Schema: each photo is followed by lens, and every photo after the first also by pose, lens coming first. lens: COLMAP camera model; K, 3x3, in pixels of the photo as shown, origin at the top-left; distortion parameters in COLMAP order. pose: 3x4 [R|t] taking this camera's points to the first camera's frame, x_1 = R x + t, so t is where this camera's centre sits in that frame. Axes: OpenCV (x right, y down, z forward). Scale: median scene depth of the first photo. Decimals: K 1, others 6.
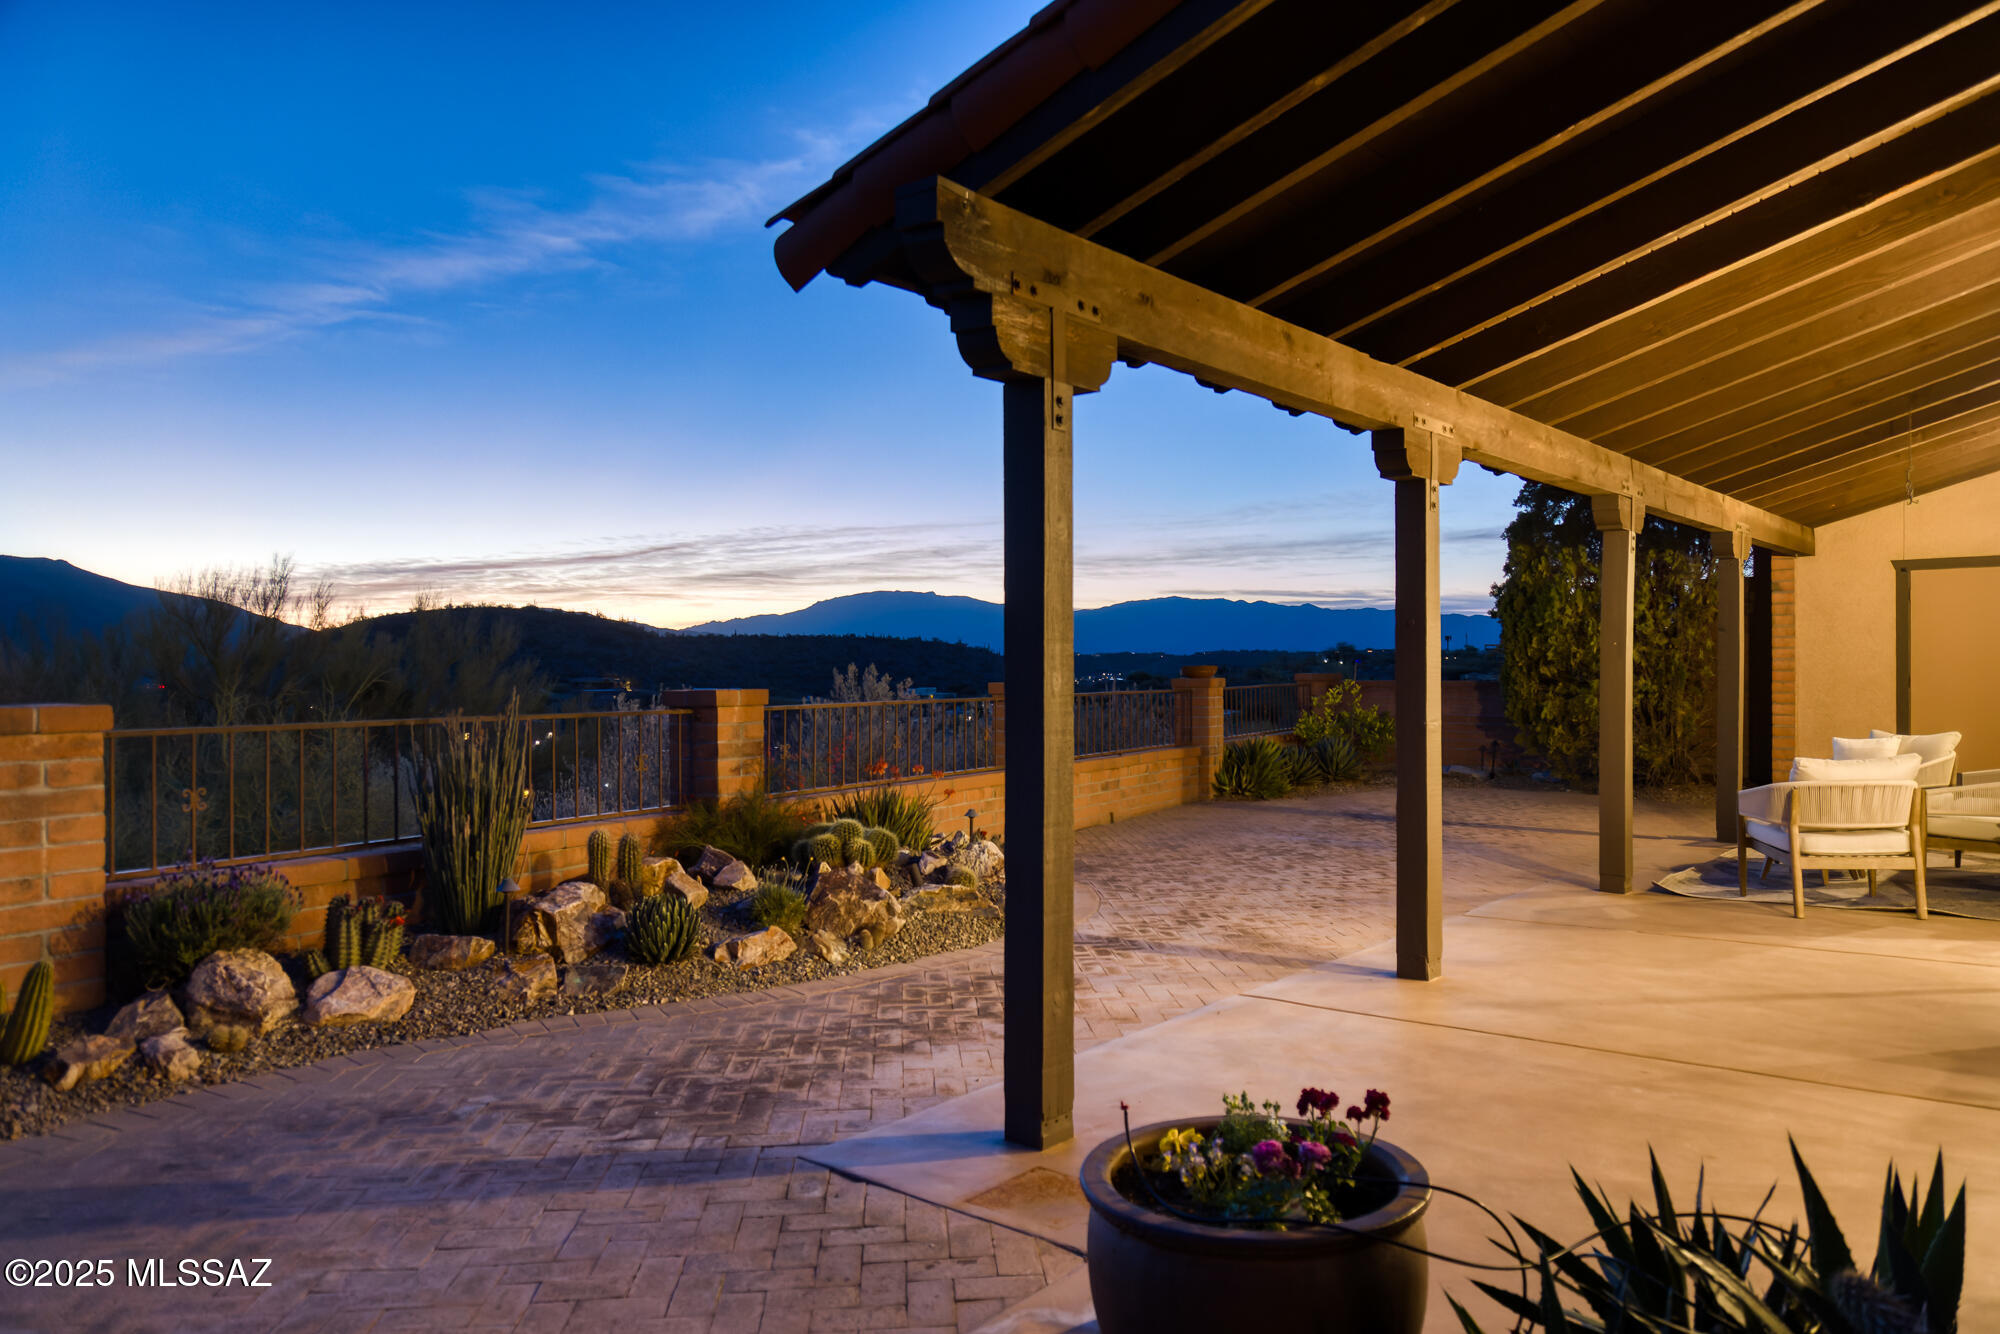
lens RADIAL K [[1335.8, 0, 994.7], [0, 1335.8, 683.8], [0, 0, 1]] dist [0.001166, 0.004193]
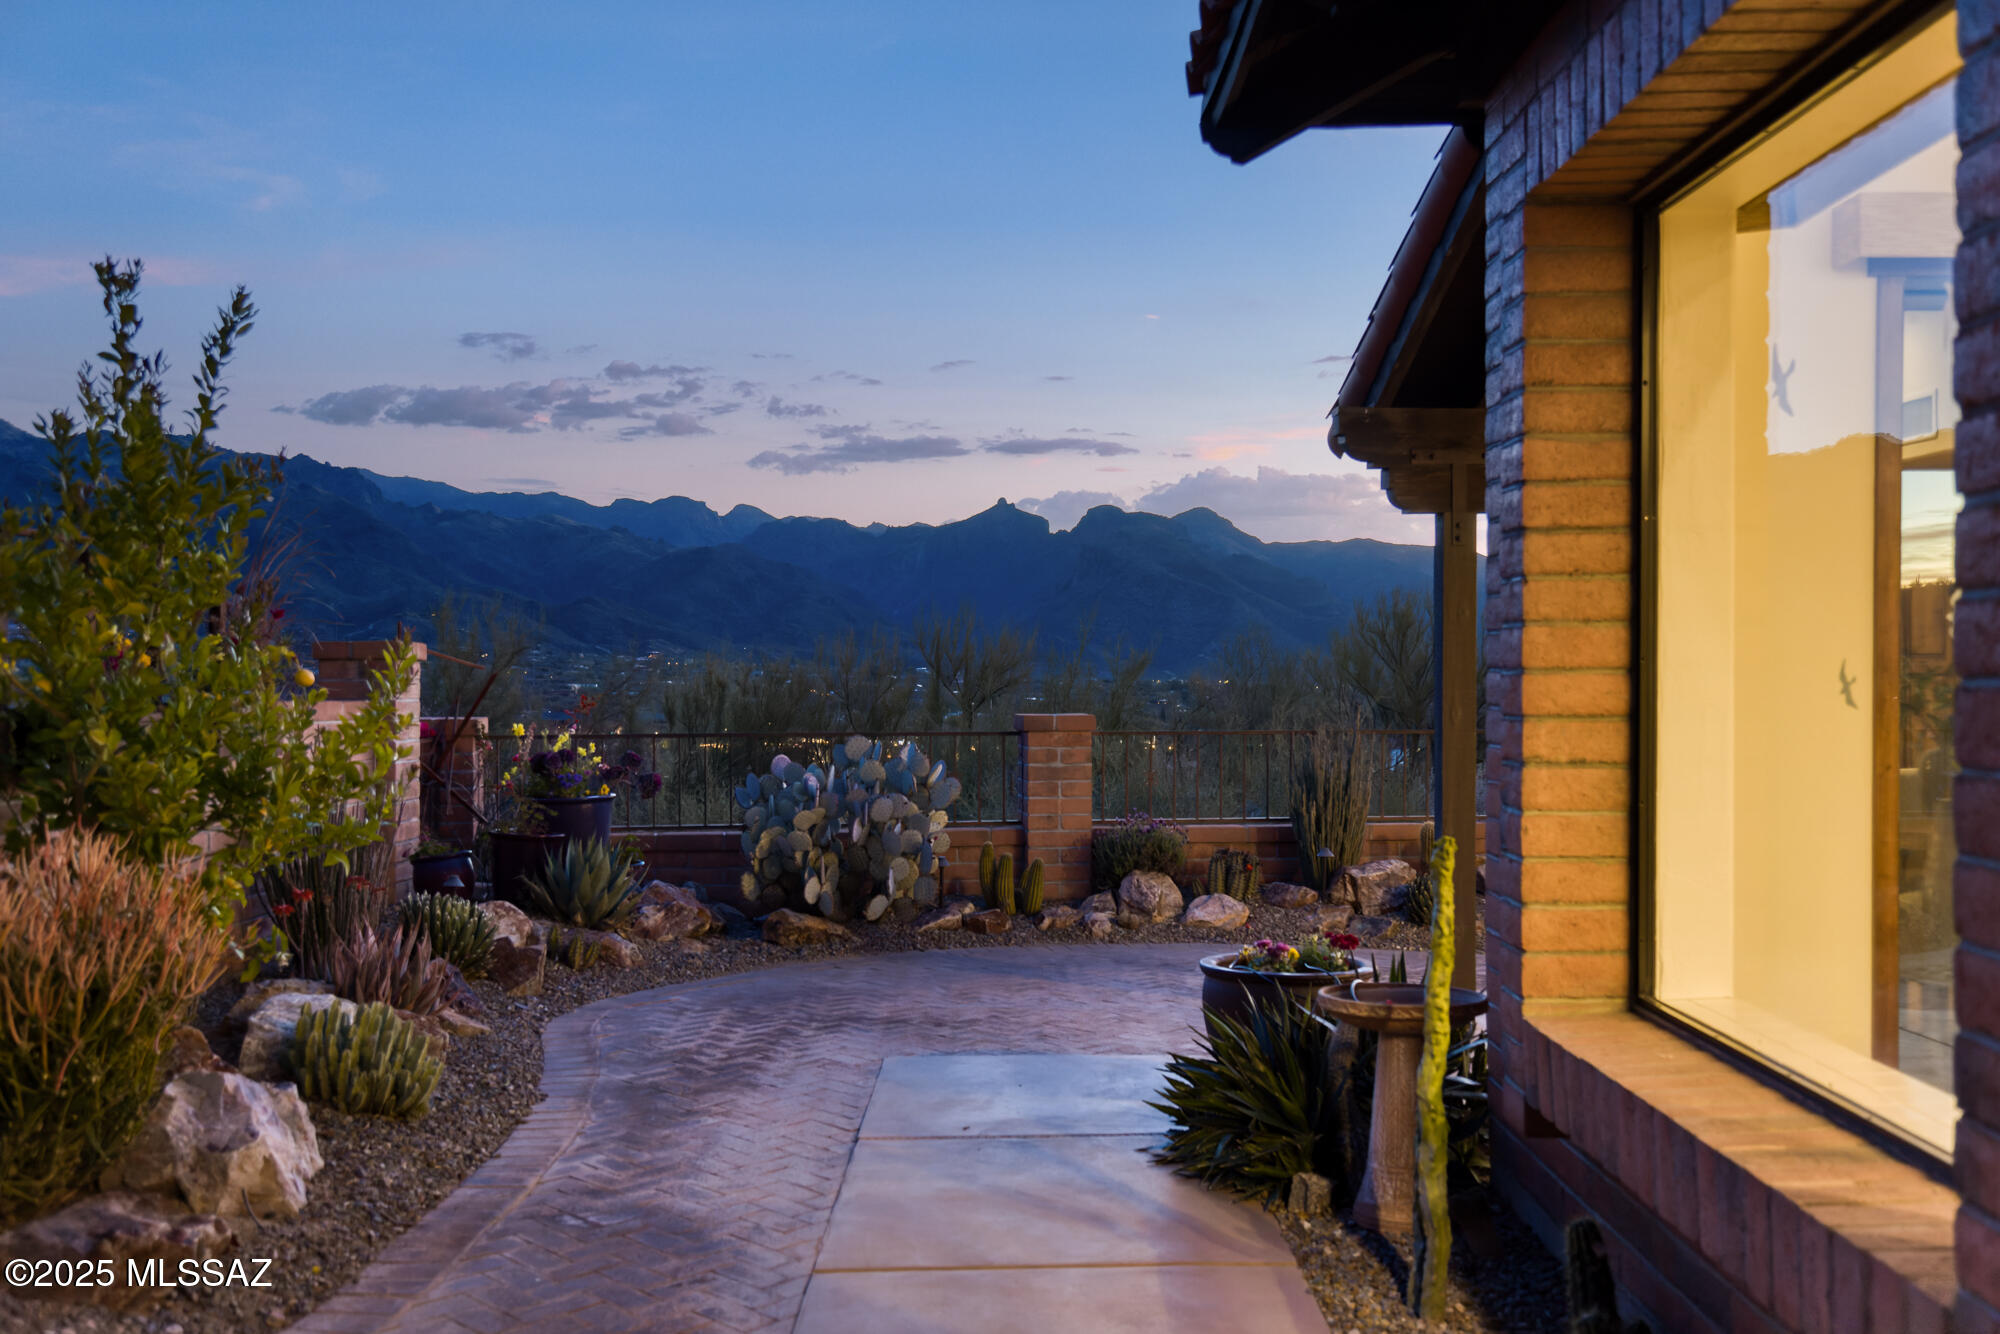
lens RADIAL K [[1766.2, 0, 1000.0], [0, 1766.2, 667.0], [0, 0, 1]] dist [0.006959, 0.001606]
pose [[0.656598, -0.000436, -0.754240, 0.883007], [-0.011409, 0.999880, -0.010510, -0.019366], [0.754154, 0.015506, 0.656514, -0.504382]]
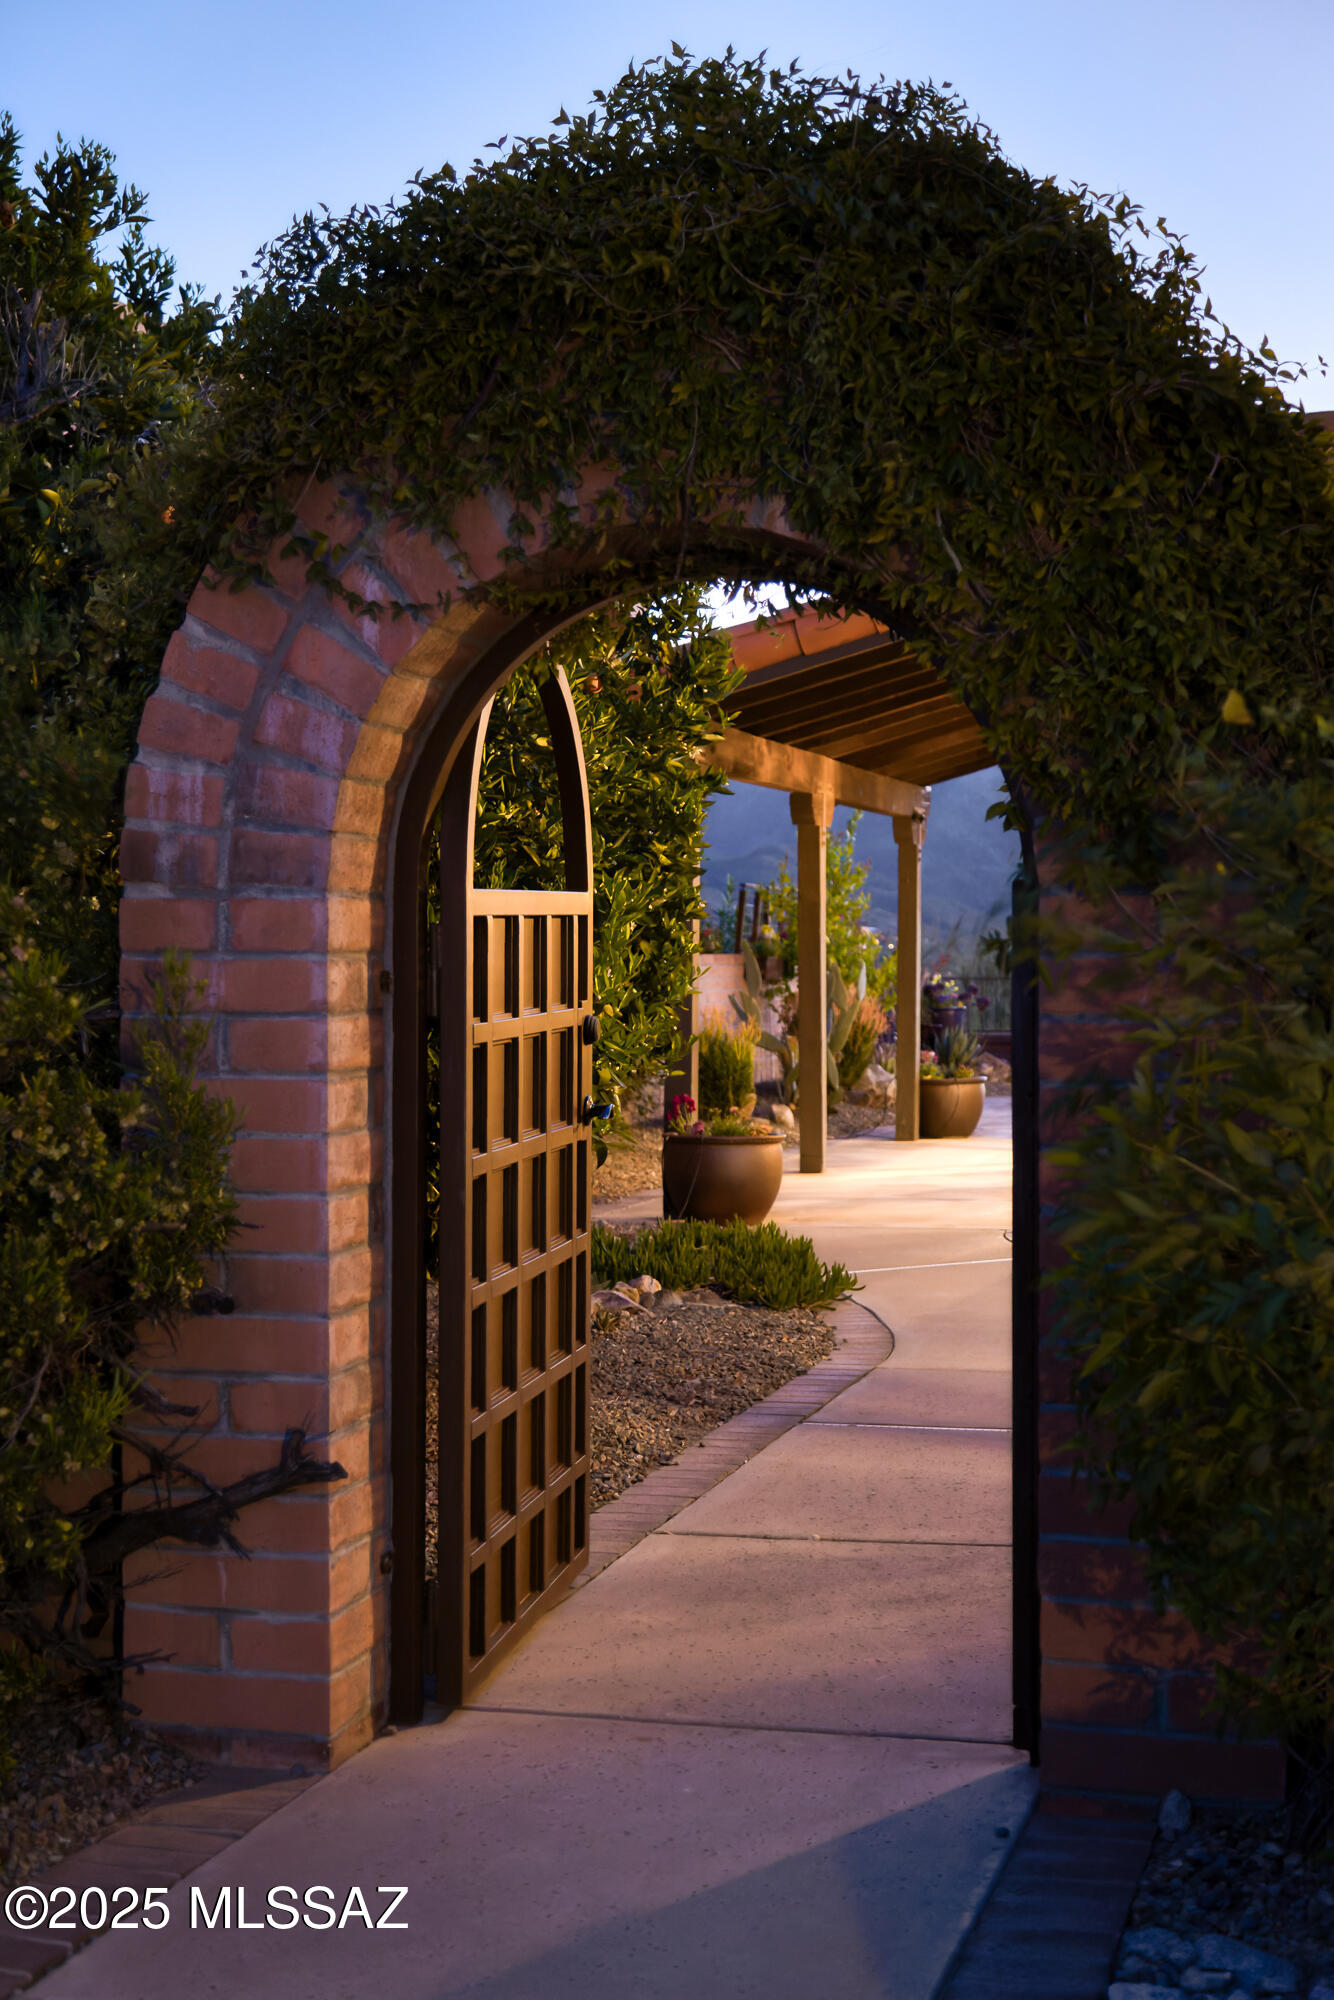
lens RADIAL K [[2806.4, 0, 667.0], [0, 2806.4, 1000.0], [0, 0, 1]] dist [0.018643, 0.003064]
pose [[0.437779, 0.012414, -0.898997, 4.009099], [-0.009849, 0.999911, 0.009012, 0.041985], [0.899029, 0.004909, 0.437862, -2.588592]]
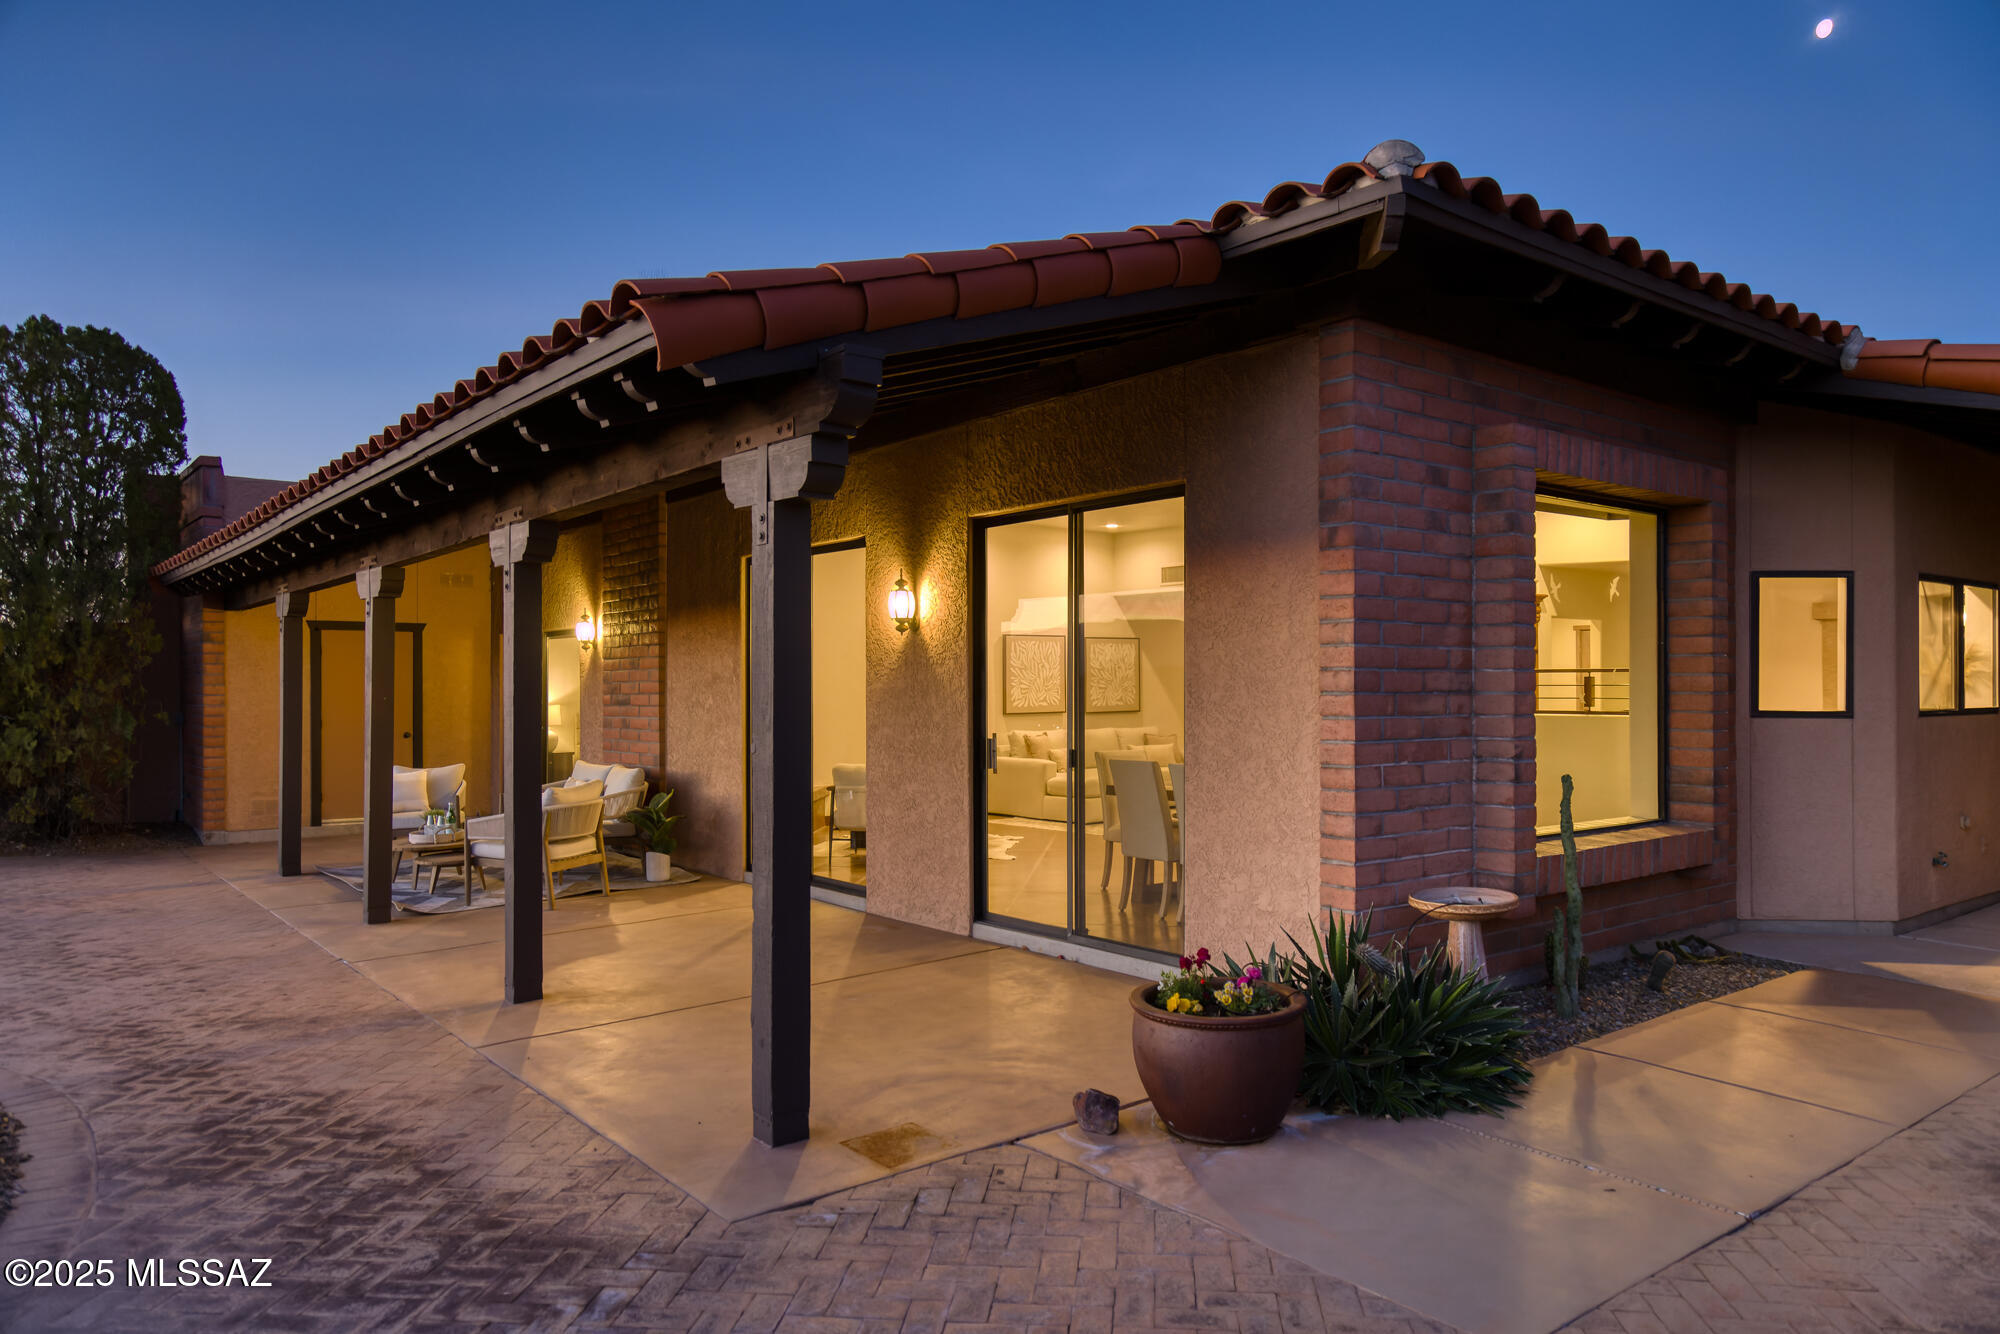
lens RADIAL K [[1335.8, 0, 994.7], [0, 1335.8, 683.8], [0, 0, 1]] dist [0.001166, 0.004193]
pose [[0.183770, 0.005997, 0.982951, -0.889660], [0.018493, 0.999783, -0.009557, -0.035689], [-0.982795, 0.019934, 0.183619, 0.482085]]
